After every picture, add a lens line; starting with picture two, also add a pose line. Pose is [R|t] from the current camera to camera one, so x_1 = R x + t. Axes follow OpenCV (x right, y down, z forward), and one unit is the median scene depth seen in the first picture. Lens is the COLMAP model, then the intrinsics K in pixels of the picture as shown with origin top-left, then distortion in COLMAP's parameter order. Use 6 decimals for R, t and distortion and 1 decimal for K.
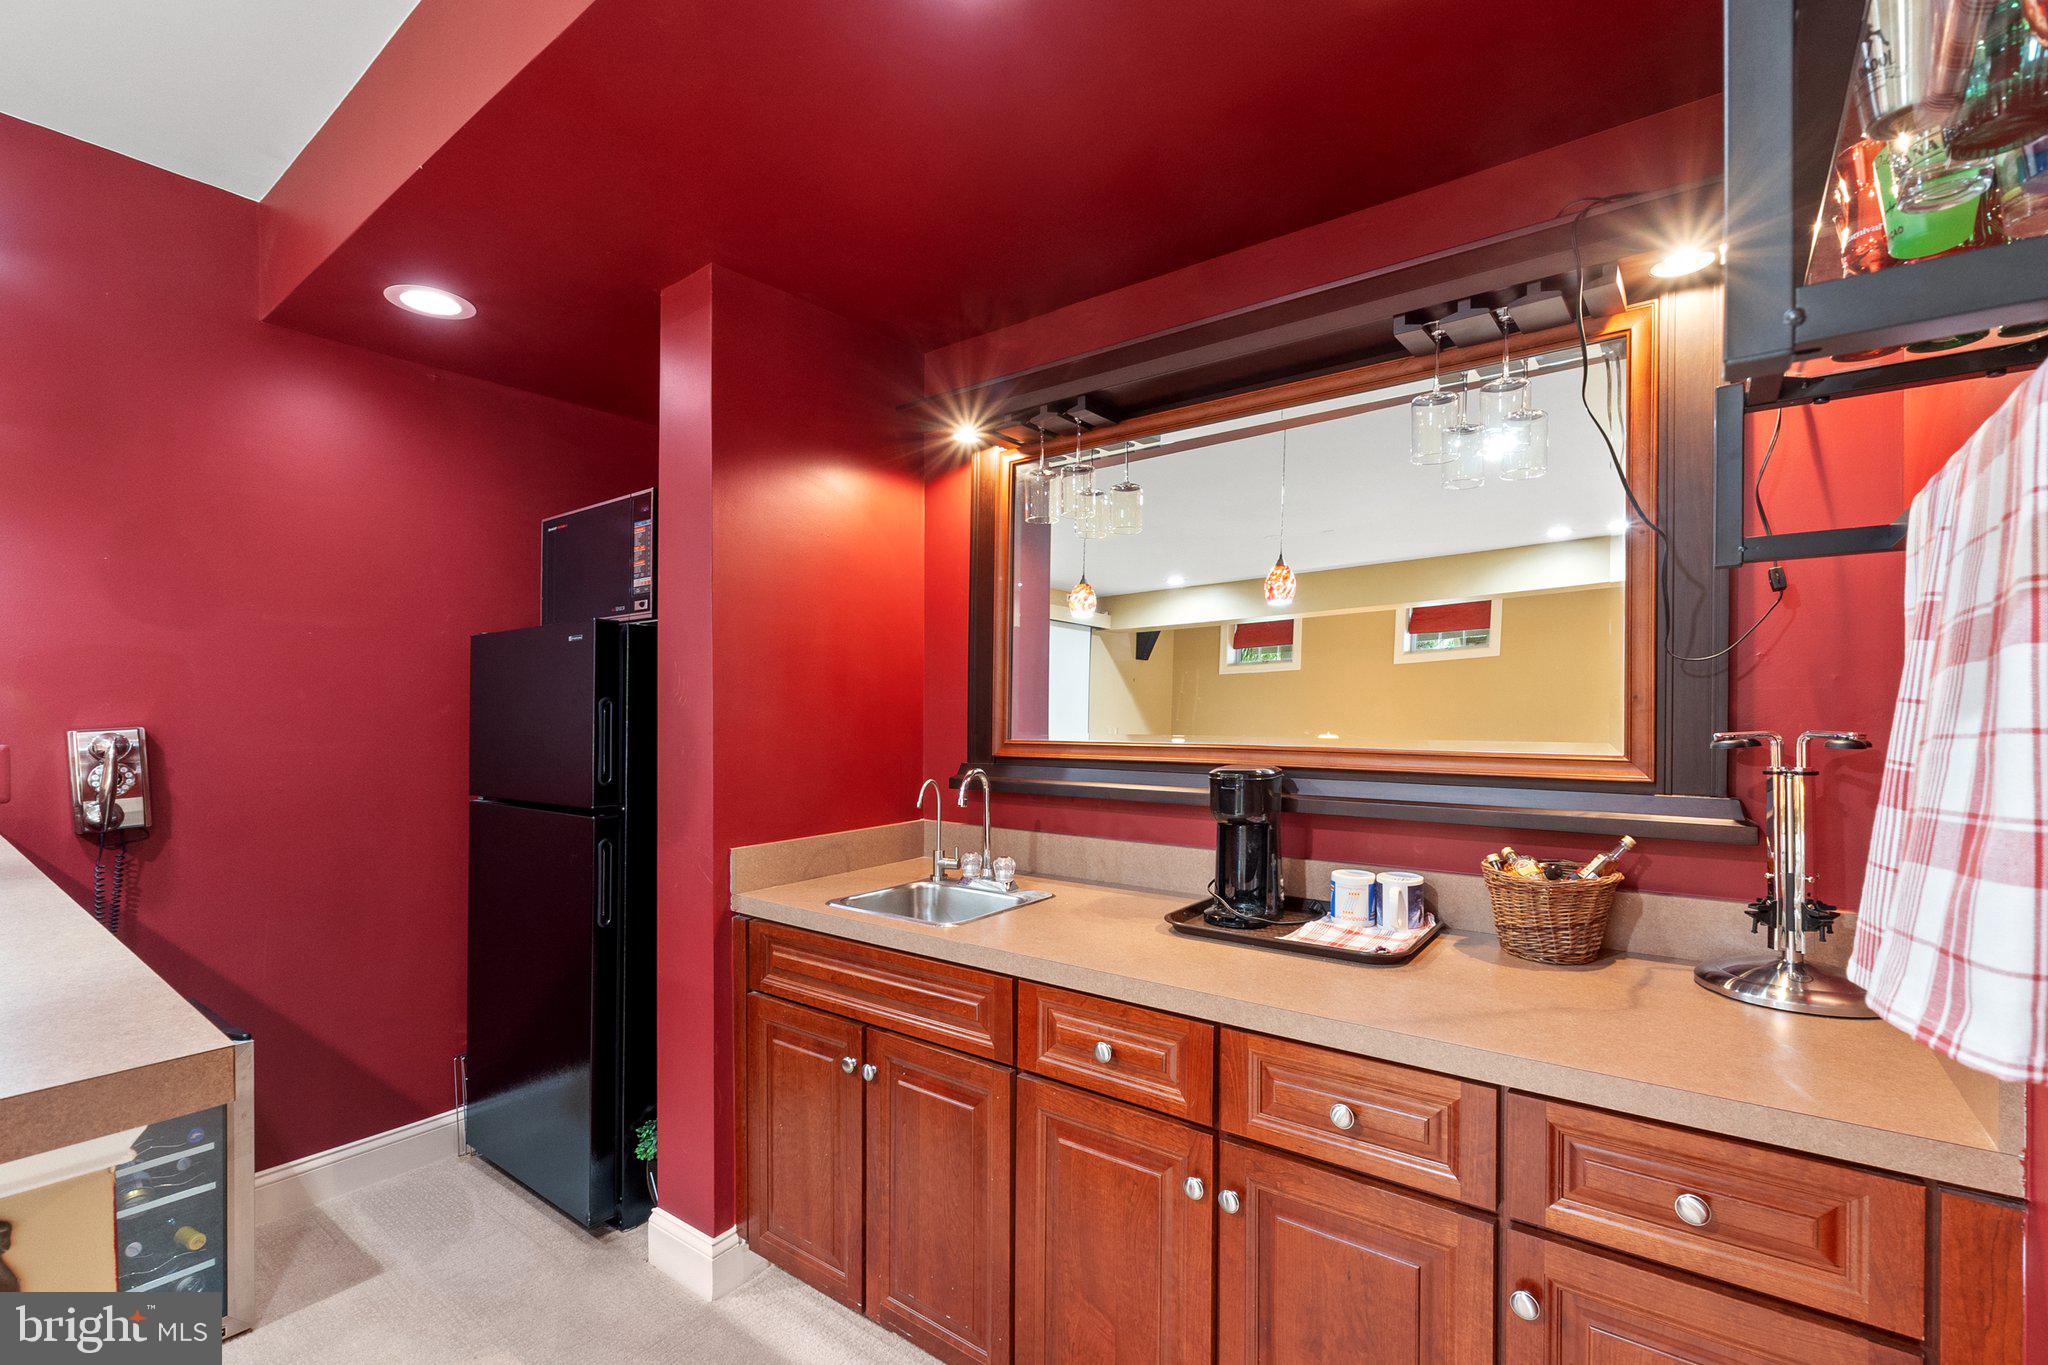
lens RADIAL K [[903.1, 0, 1037.1], [0, 903.1, 709.7], [0, 0, 1]] dist [-0.007645, 0.000709]
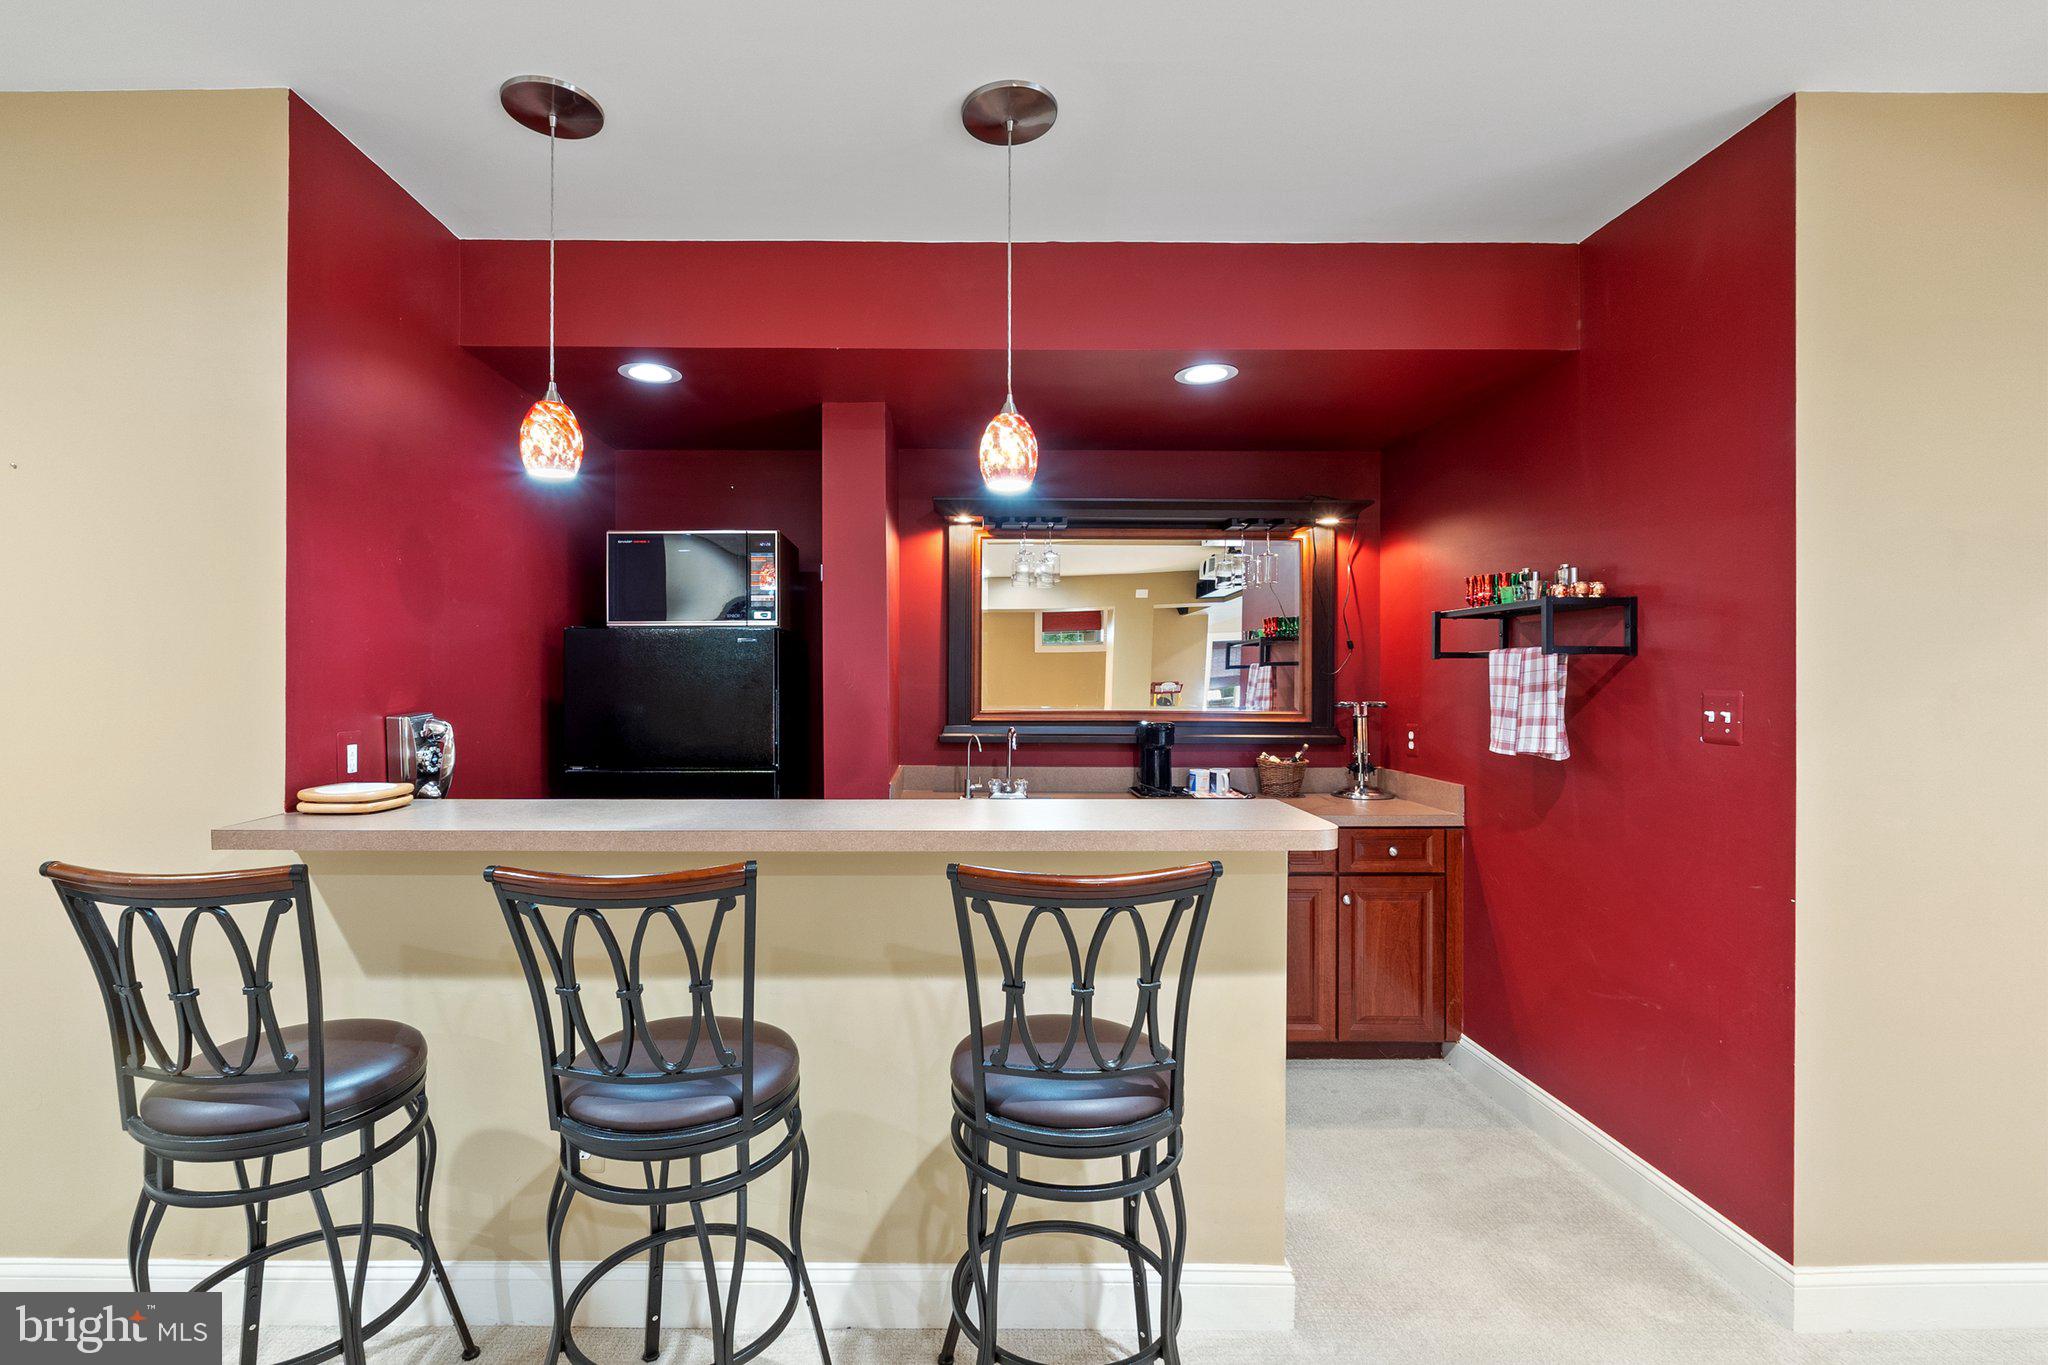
lens RADIAL K [[876.5, 0, 1019.4], [0, 876.5, 672.6], [0, 0, 1]] dist [-0.004533, 0.000135]
pose [[0.790646, 0.007015, 0.612234, -1.274187], [-0.008646, 0.999963, -0.000291, -0.044430], [-0.612213, -0.005064, 0.790677, -0.376737]]
